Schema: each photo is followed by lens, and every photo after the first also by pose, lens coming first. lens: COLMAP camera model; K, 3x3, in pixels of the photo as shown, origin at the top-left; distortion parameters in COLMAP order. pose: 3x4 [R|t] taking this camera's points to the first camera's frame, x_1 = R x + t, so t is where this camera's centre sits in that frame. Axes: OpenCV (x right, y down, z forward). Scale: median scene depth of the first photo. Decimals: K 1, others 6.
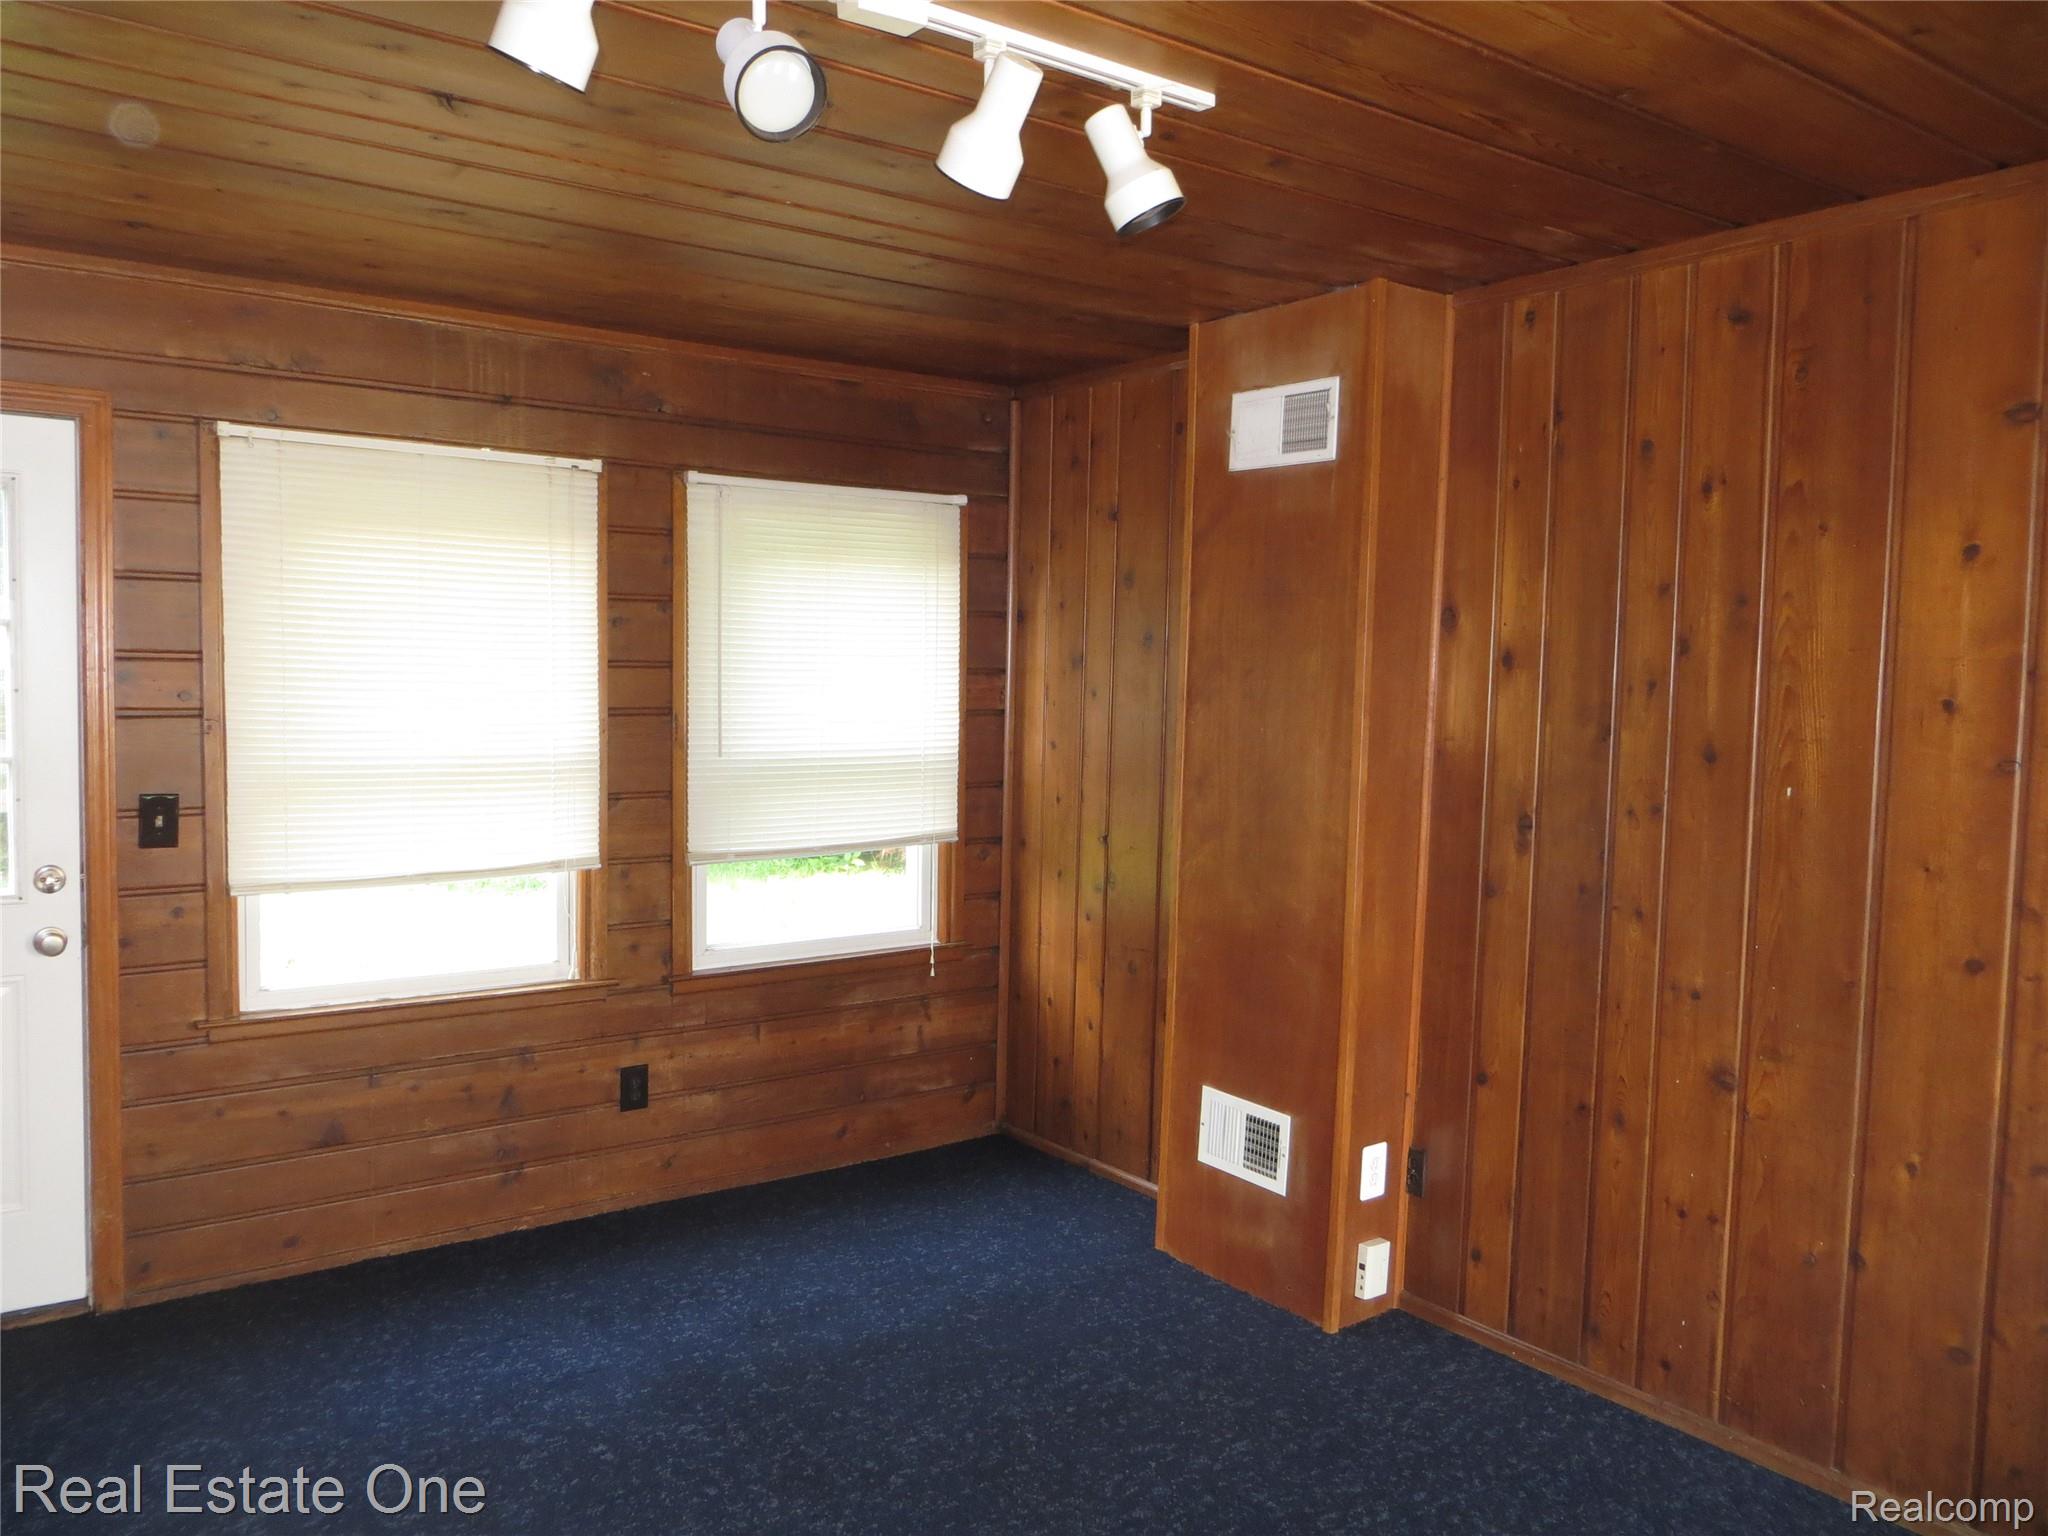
lens RADIAL K [[1545.3, 0, 1021.3], [0, 1545.3, 767.1], [0, 0, 1]] dist [-0.002381, 0.000661]
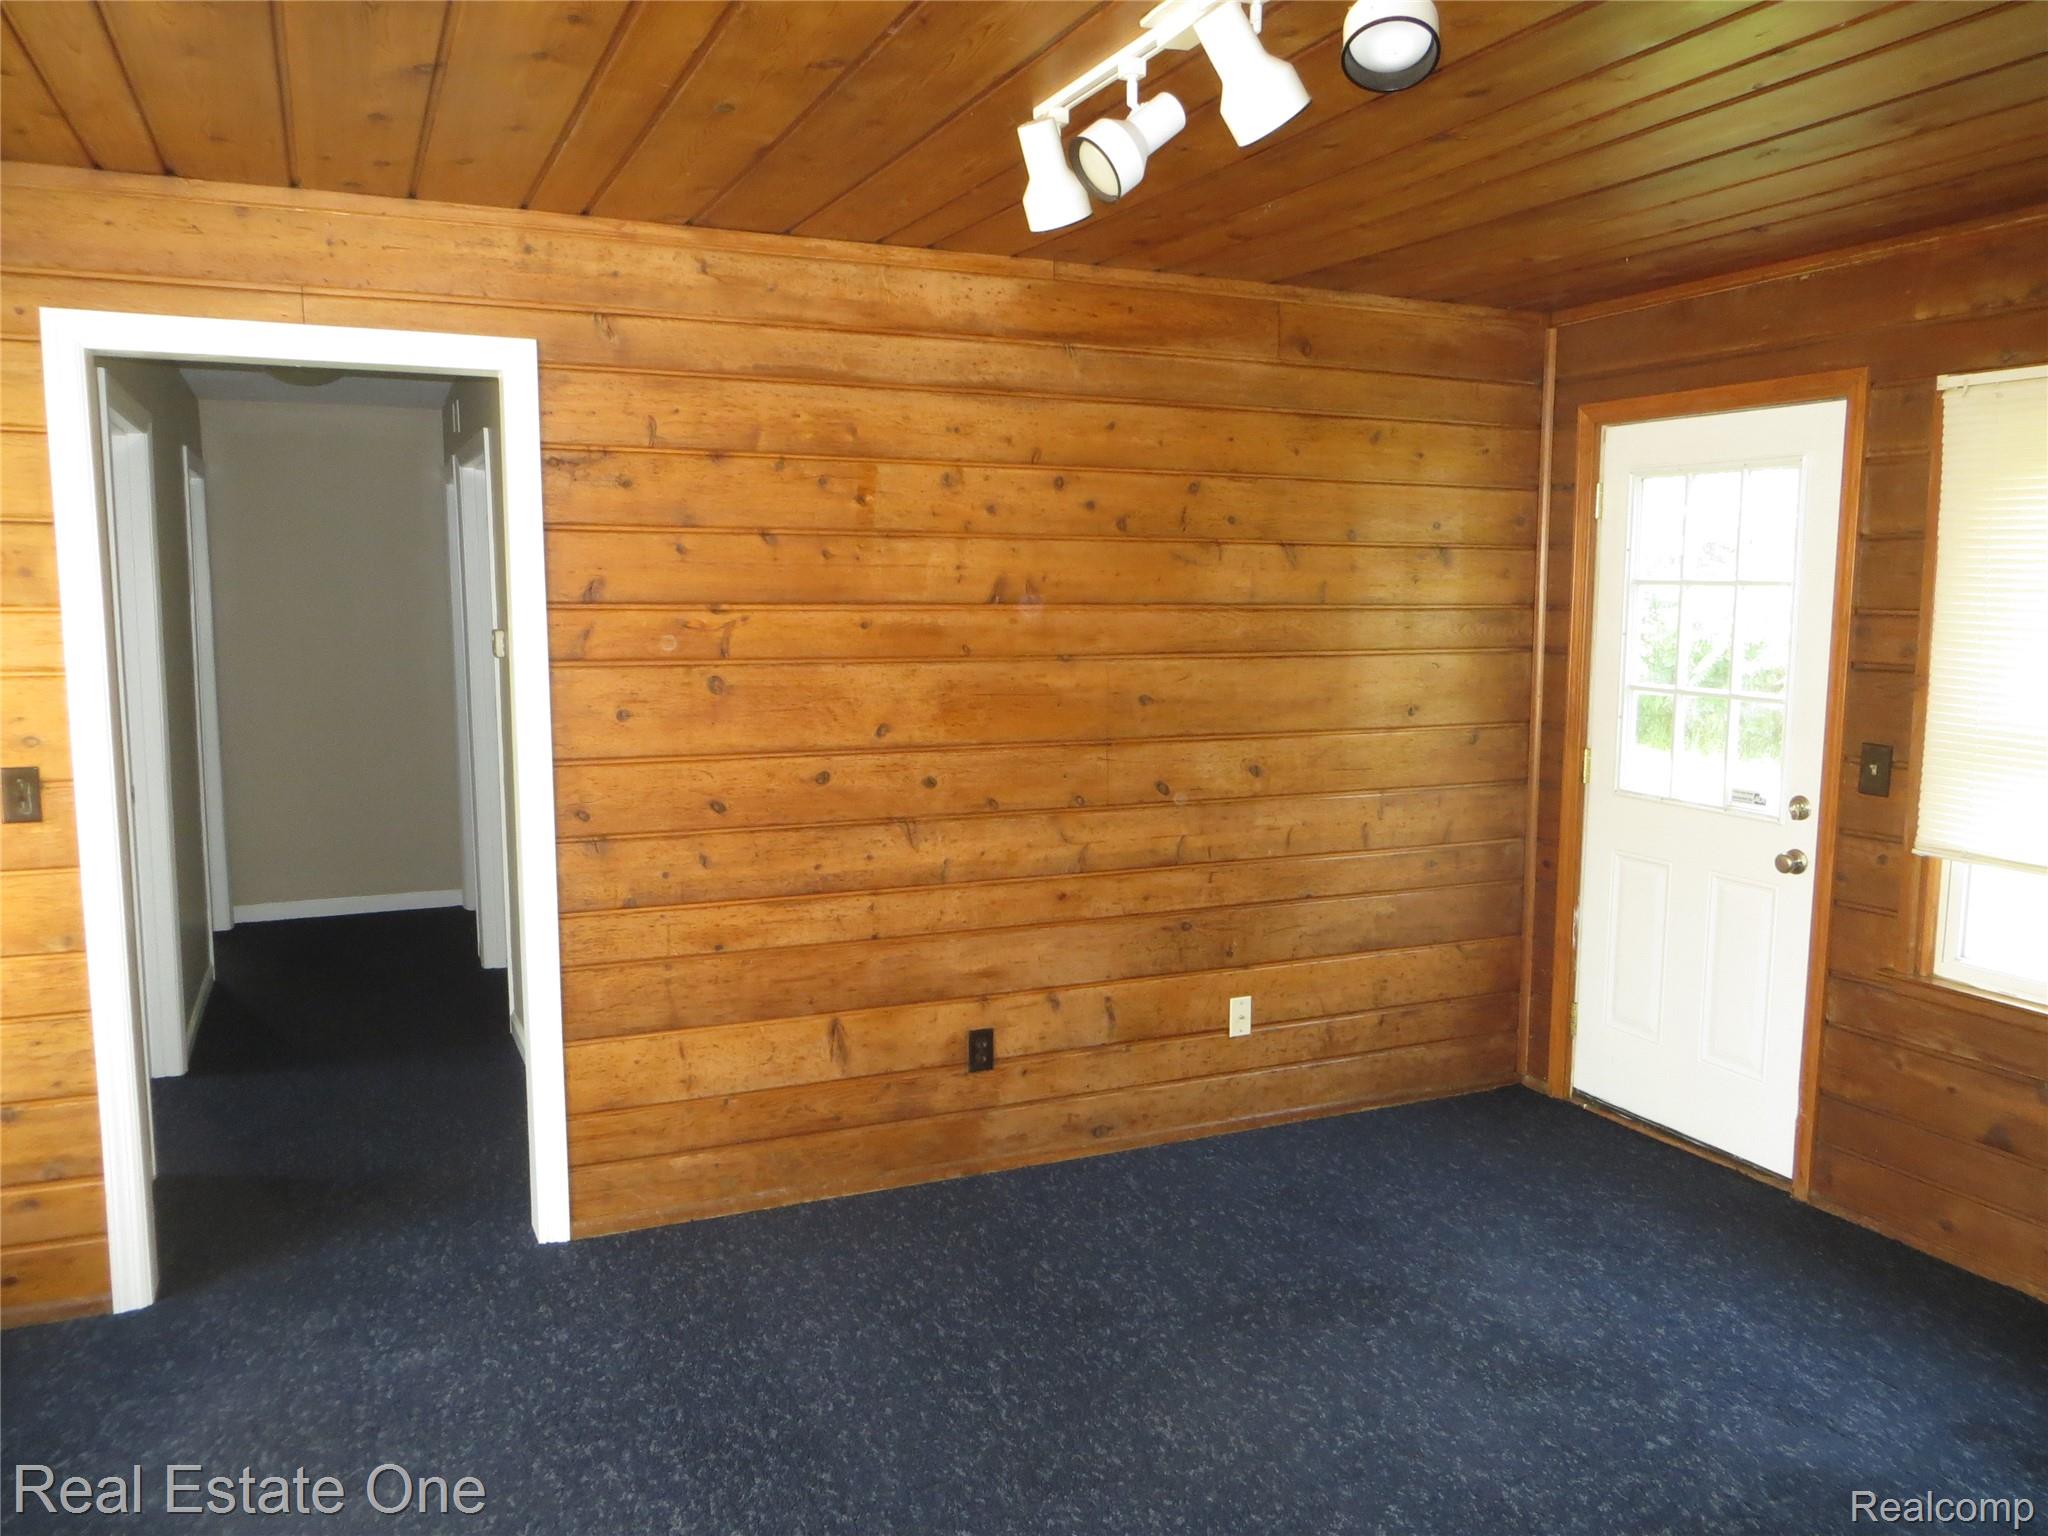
lens RADIAL K [[1545.3, 0, 1022.2], [0, 1545.3, 769.1], [0, 0, 1]] dist [-0.002381, 0.000661]
pose [[-0.211791, 0.093486, -0.972833, 0.591459], [-0.077587, 0.990664, 0.112091, -0.038711], [0.974230, 0.099219, -0.202561, 0.646685]]
